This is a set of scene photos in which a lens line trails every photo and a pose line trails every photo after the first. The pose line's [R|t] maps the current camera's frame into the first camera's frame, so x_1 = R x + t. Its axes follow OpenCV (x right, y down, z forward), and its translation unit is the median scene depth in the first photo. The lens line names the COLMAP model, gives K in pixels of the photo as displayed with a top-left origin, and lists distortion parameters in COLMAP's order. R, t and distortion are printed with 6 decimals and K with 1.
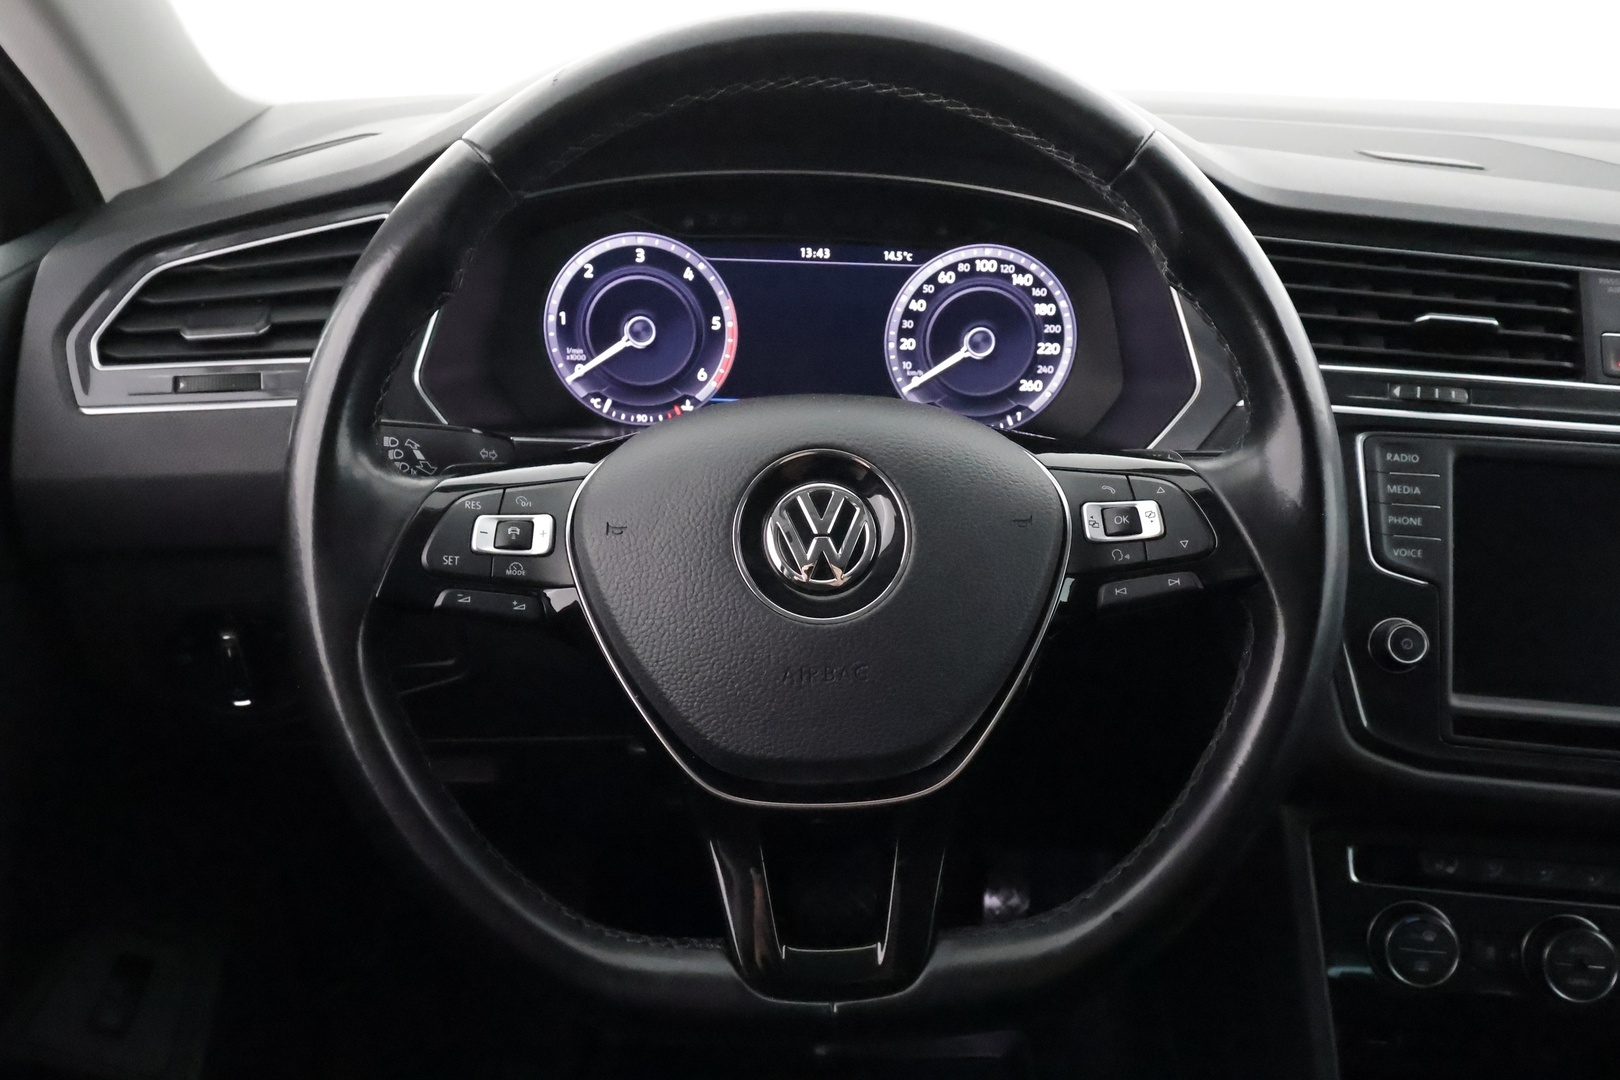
lens RADIAL K [[1290.2, 0, 808.6], [0, 1290.2, 544.6], [0, 0, 1]] dist [-0.002535, -0.001851]
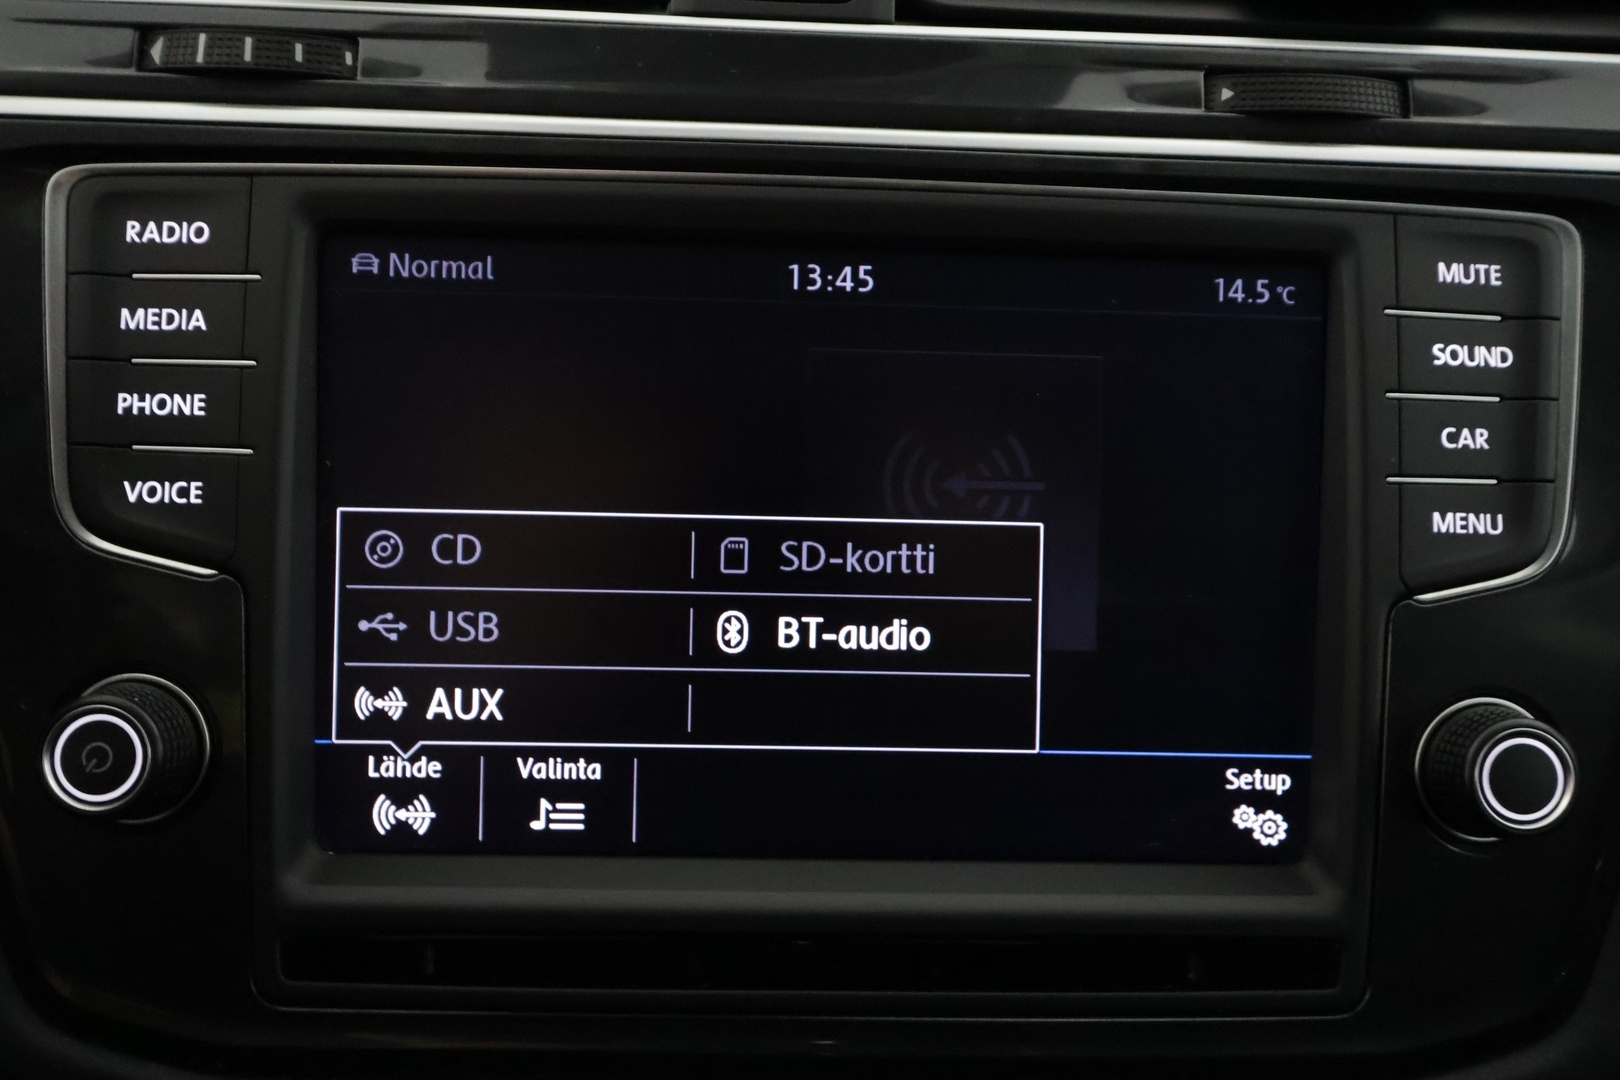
lens RADIAL K [[1330.2, 0, 809.8], [0, 1330.2, 523.7], [0, 0, 1]] dist [0.001384, -0.006063]
pose [[0.994395, -0.058108, 0.088325, 0.614527], [0.048281, 0.992804, 0.109585, -0.017502], [-0.094057, -0.104706, 0.990045, 0.605905]]
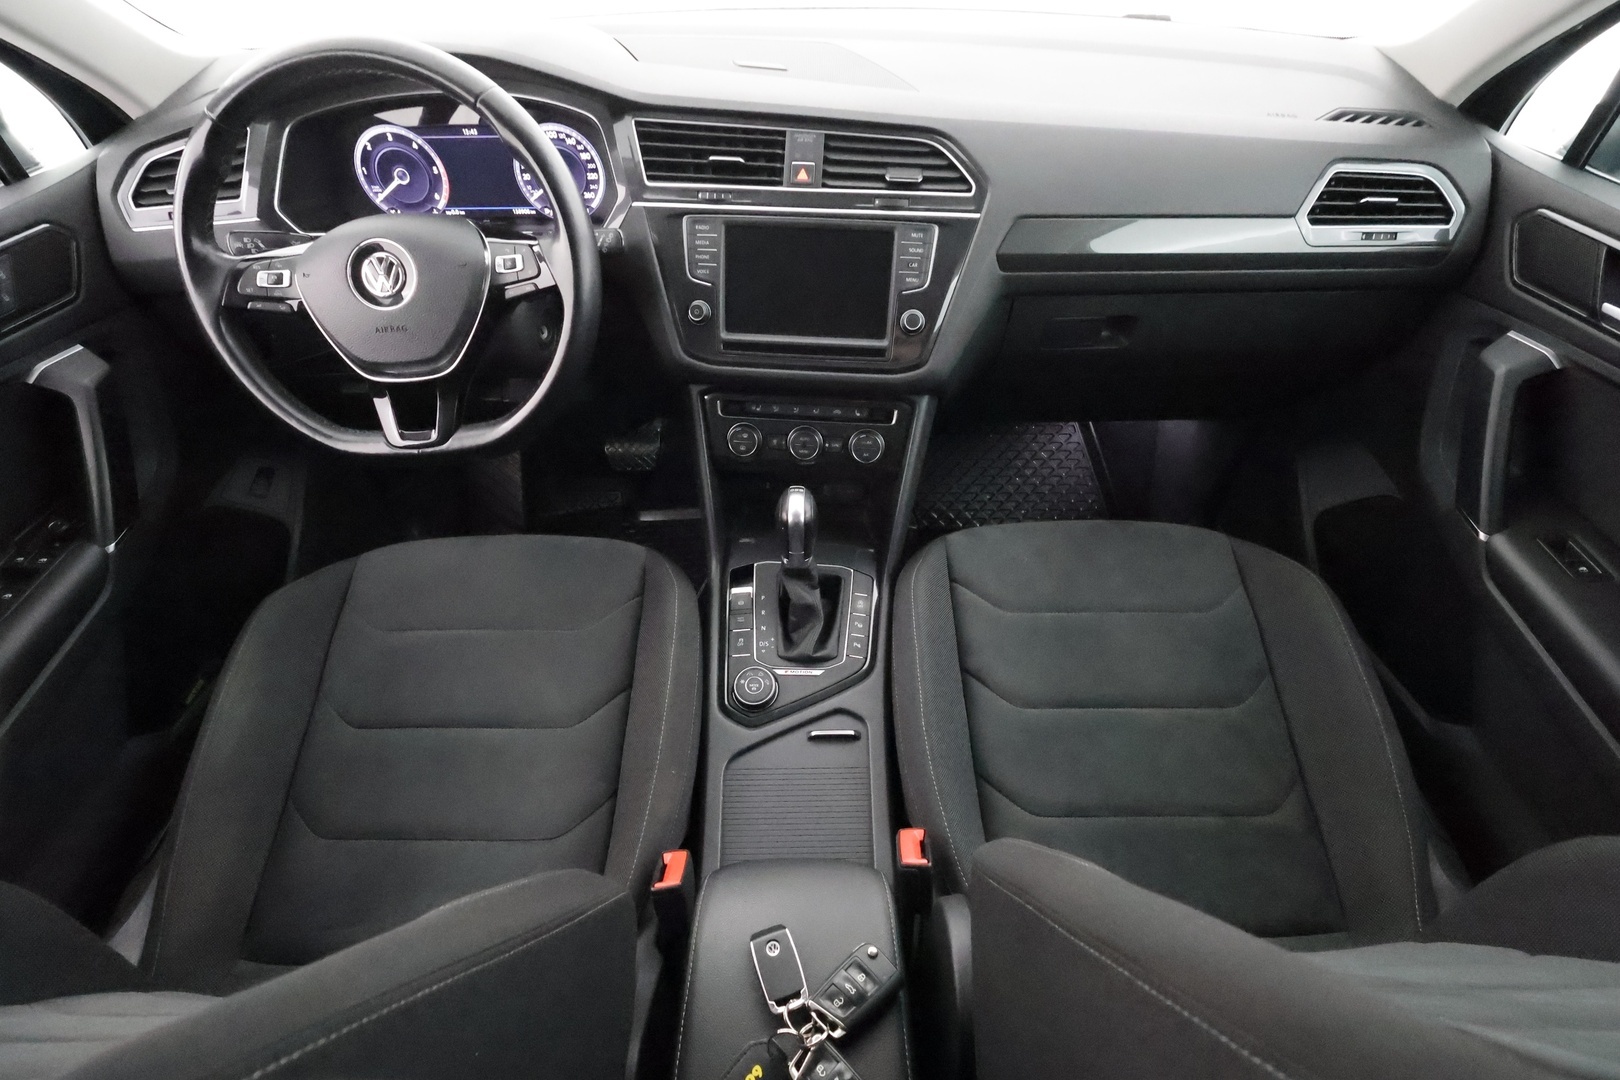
lens RADIAL K [[743.7, 0, 810.0], [0, 743.7, 540.0], [0, 0, 1]] dist [0.001426, -0.000781]
pose [[0.999019, -0.028284, -0.034082, 0.692301], [0.038072, 0.941606, 0.334558, 0.021387], [0.022630, -0.335527, 0.941759, -0.434288]]
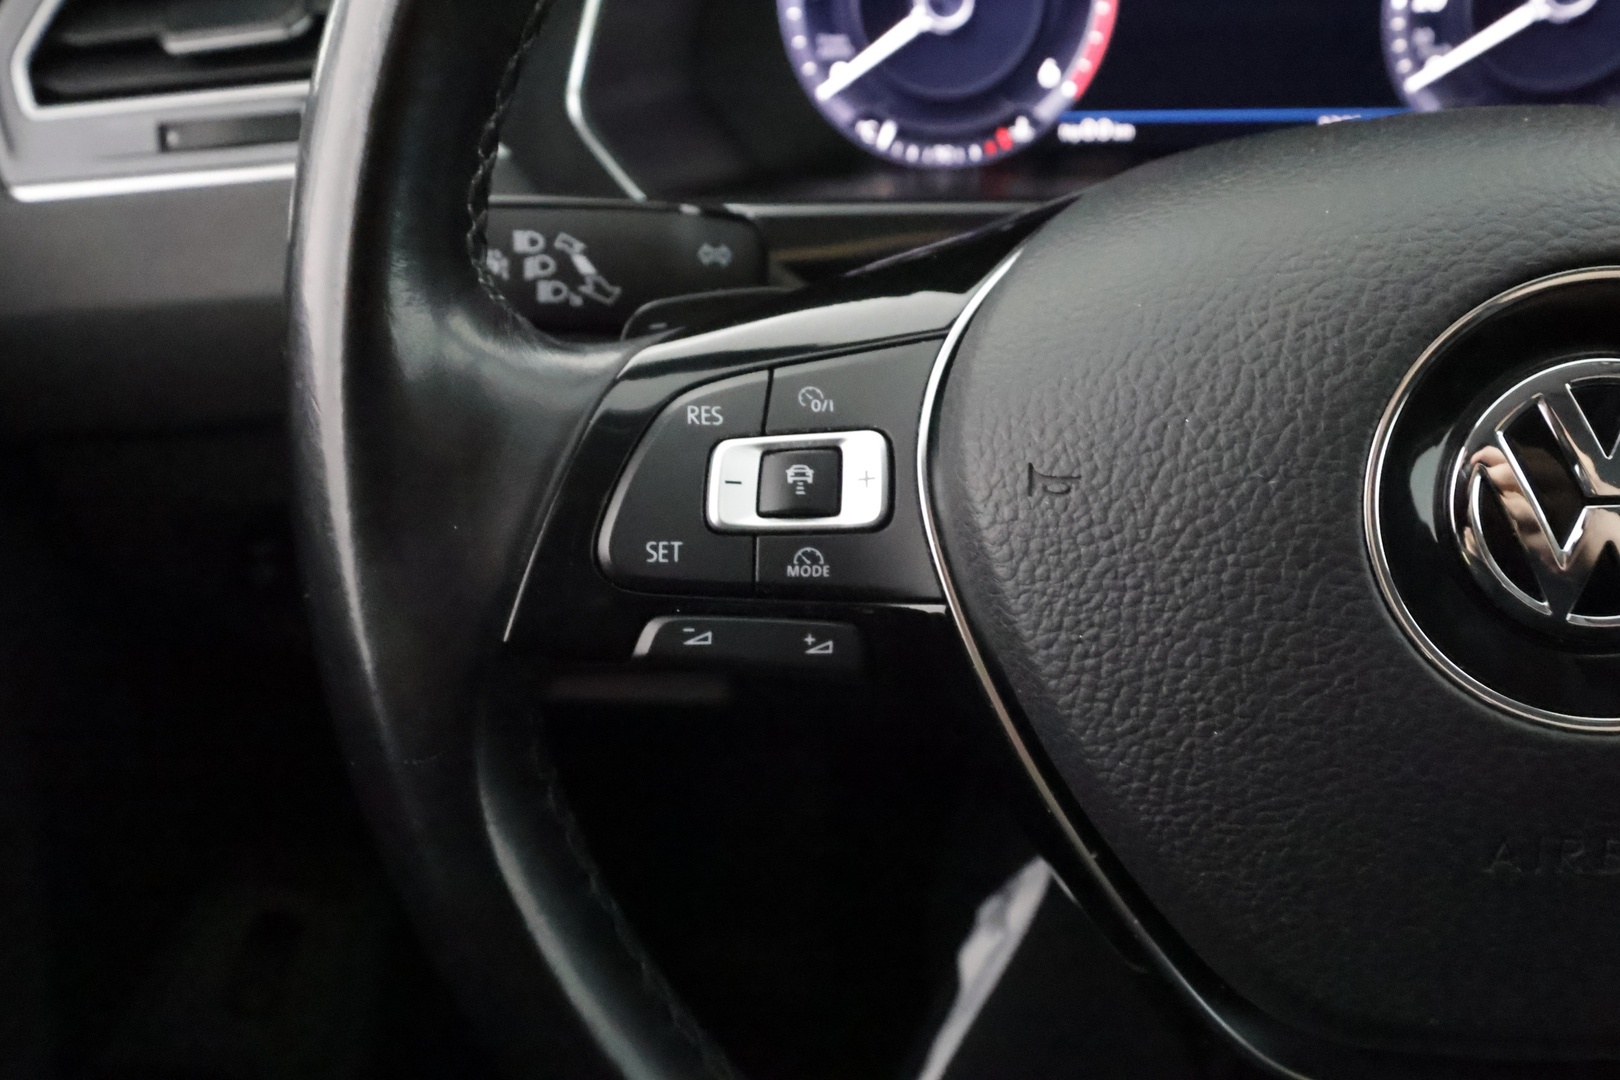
lens RADIAL K [[1290.2, 0, 808.6], [0, 1290.2, 544.6], [0, 0, 1]] dist [-0.002535, -0.001851]
pose [[0.989823, 0.002721, -0.142276, -0.129710], [0.028560, 0.975675, 0.217354, -0.064906], [0.139406, -0.219205, 0.965668, 0.455787]]
